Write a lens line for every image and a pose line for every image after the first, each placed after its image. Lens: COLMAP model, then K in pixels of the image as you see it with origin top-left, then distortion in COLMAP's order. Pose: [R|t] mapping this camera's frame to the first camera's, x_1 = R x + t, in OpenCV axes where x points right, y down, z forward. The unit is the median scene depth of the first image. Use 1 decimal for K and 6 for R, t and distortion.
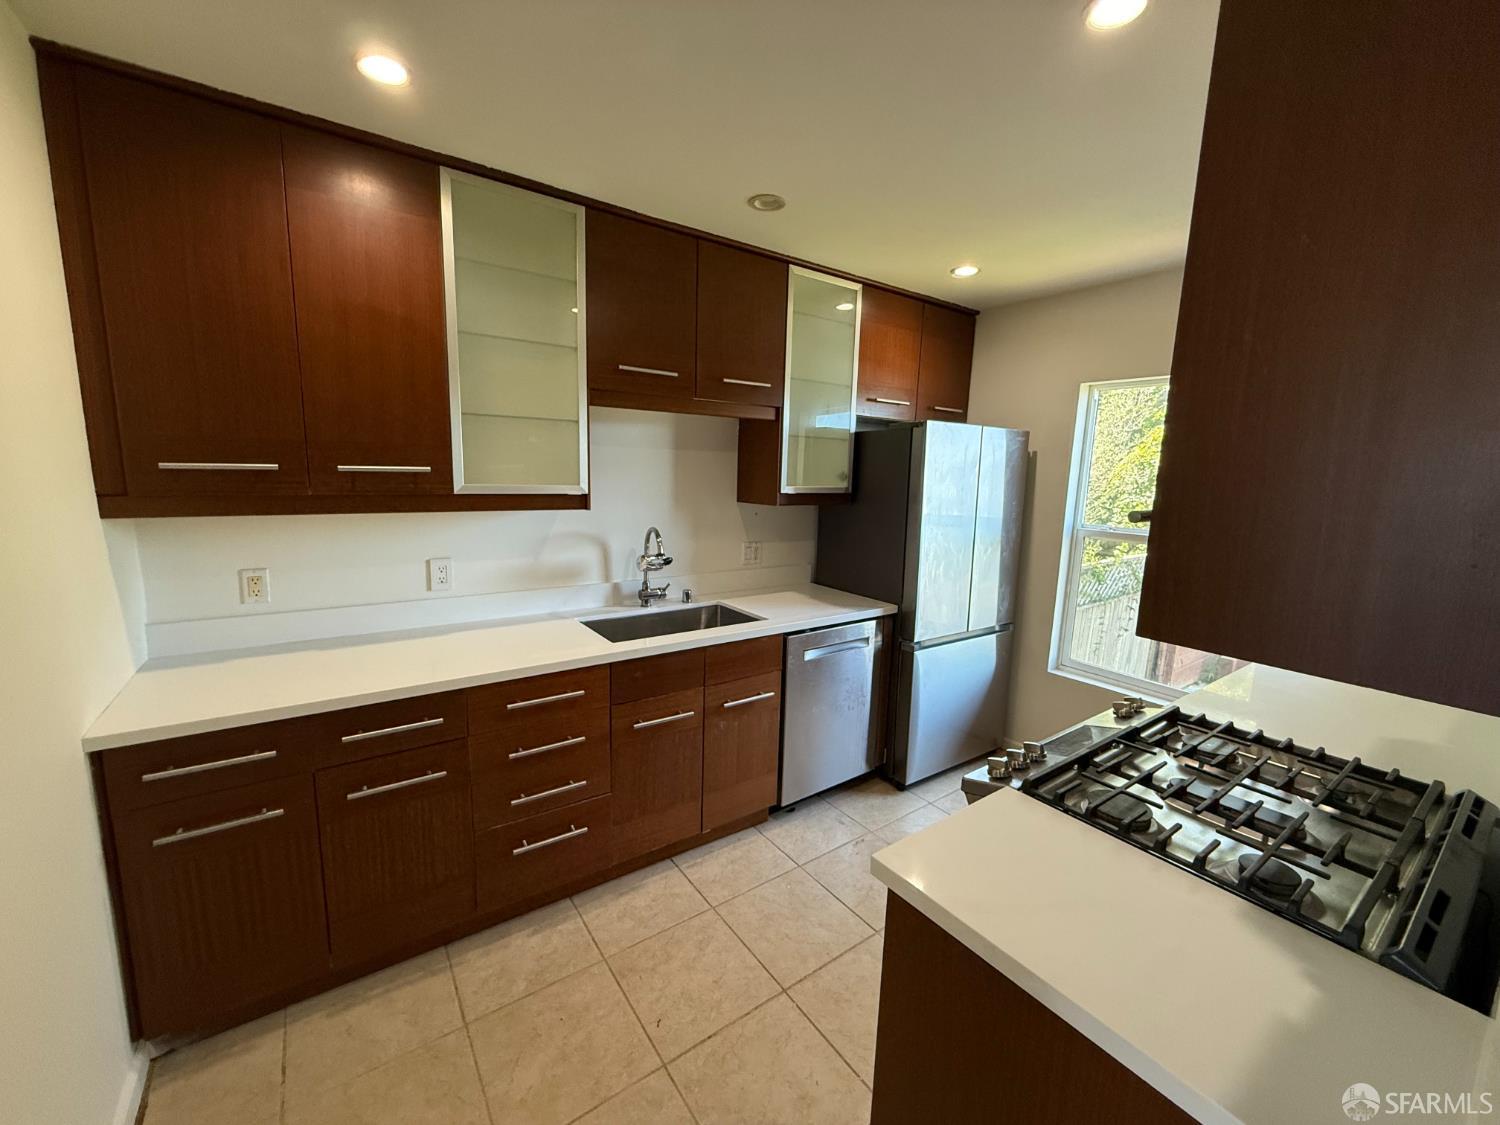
lens RADIAL K [[599.7, 0, 740.3], [0, 599.7, 557.6], [0, 0, 1]] dist [-0.001250, 0.000453]
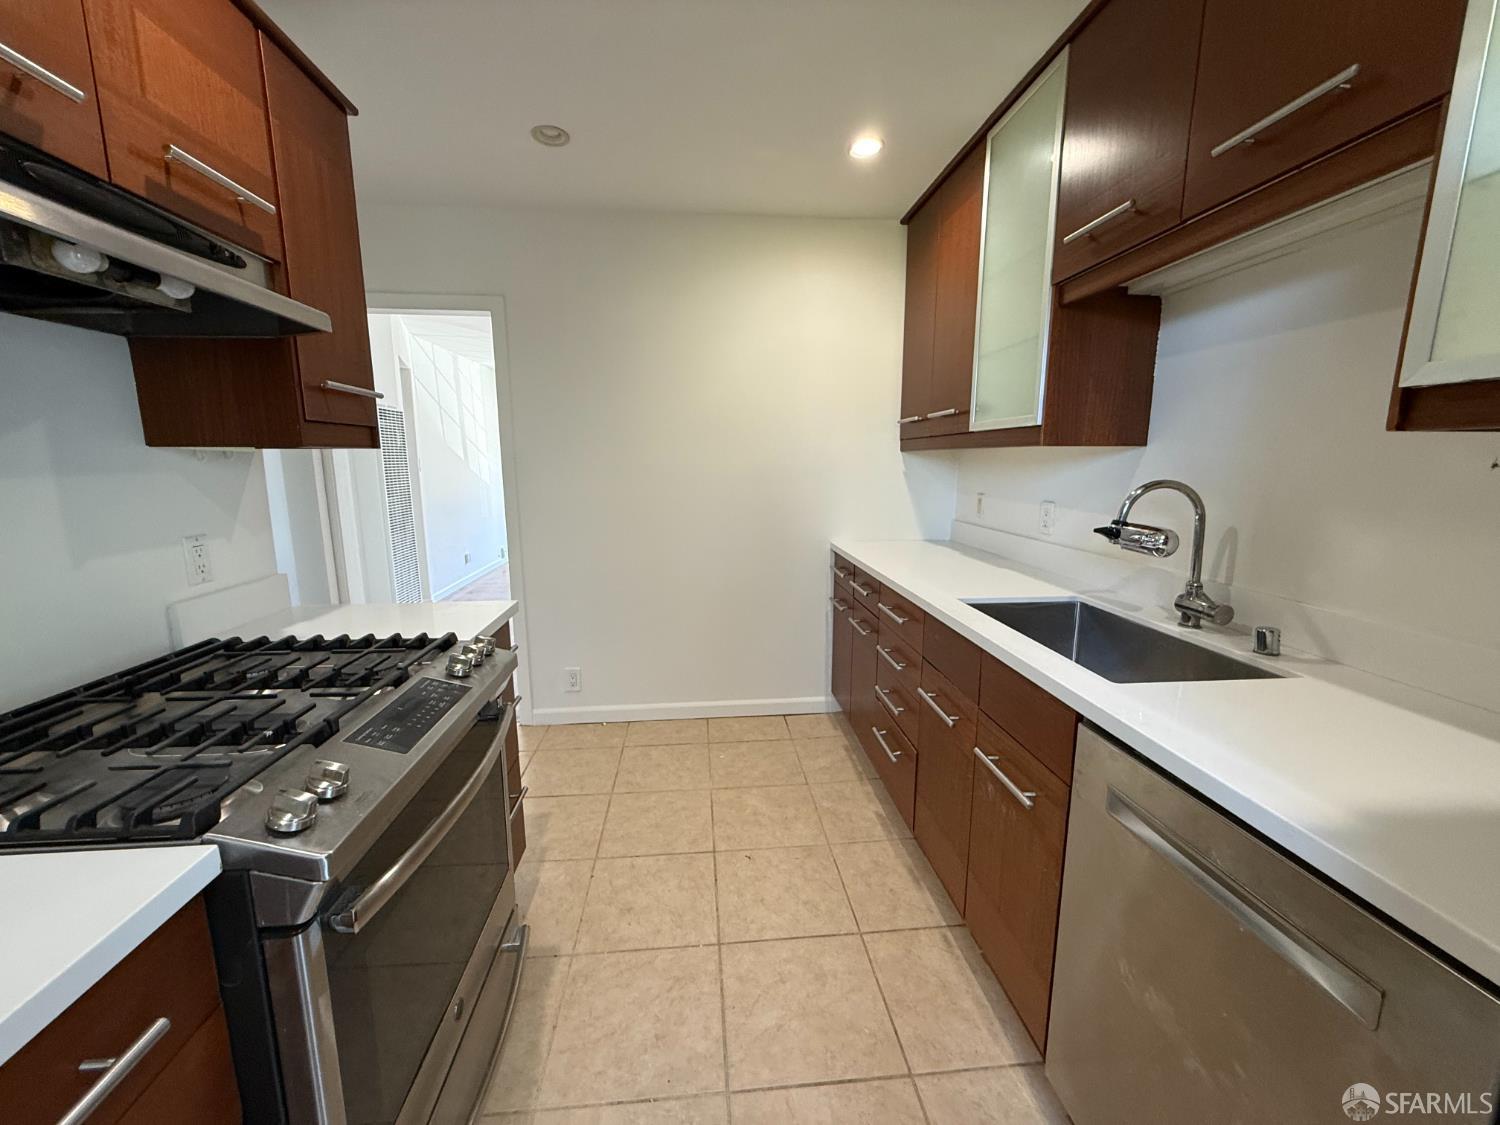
lens RADIAL K [[599.7, 0, 751.0], [0, 599.7, 562.5], [0, 0, 1]] dist [-0.001250, 0.000453]
pose [[-0.493544, 0.121217, -0.861232, 0.771167], [-0.142956, 0.965465, 0.217811, -0.060264], [0.857891, 0.230617, -0.459171, 1.316527]]
